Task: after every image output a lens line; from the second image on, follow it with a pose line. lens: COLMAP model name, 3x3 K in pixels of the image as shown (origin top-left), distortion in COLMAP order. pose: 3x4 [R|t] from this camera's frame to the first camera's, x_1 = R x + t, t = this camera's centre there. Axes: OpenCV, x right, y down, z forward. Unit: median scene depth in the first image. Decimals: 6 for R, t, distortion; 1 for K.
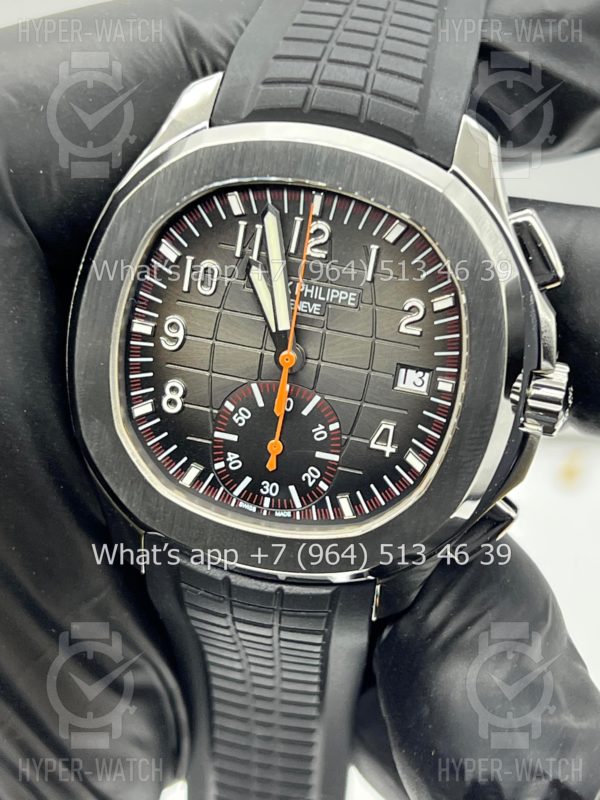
lens RADIAL K [[1904.1, 0, 302.5], [0, 1904.1, 398.4], [0, 0, 1]] dist [0.256563, 0.000000]
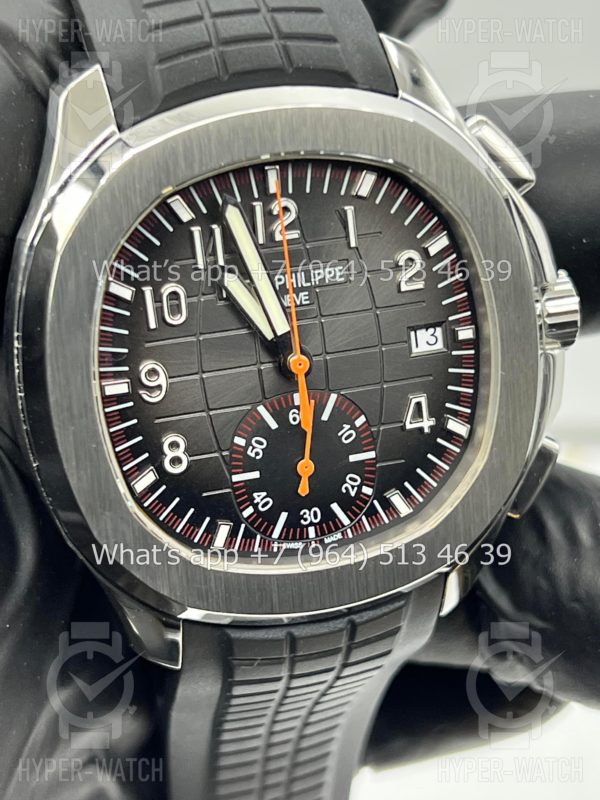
lens RADIAL K [[1904.1, 0, 293.3], [0, 1904.1, 403.2], [0, 0, 1]] dist [0.256563, 0.000000]
pose [[0.868827, -0.336139, 0.363523, -0.320559], [0.327834, 0.940778, 0.086381, -0.077342], [-0.371031, 0.044125, 0.927572, 0.209872]]
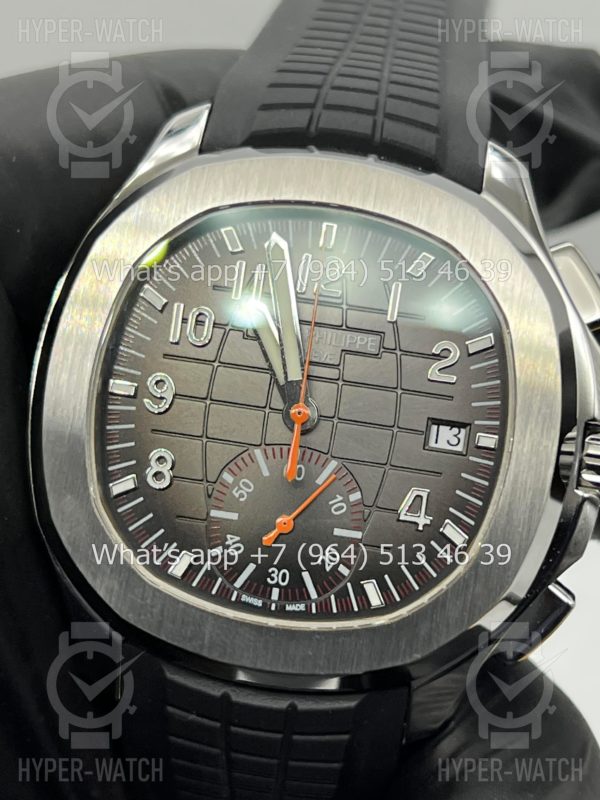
lens RADIAL K [[1904.1, 0, 299.0], [0, 1904.1, 386.0], [0, 0, 1]] dist [0.256563, 0.000000]
pose [[0.995537, -0.013413, 0.093417, -0.085451], [0.033854, 0.974725, -0.220827, 0.151413], [-0.088094, 0.223003, 0.970829, 0.177308]]
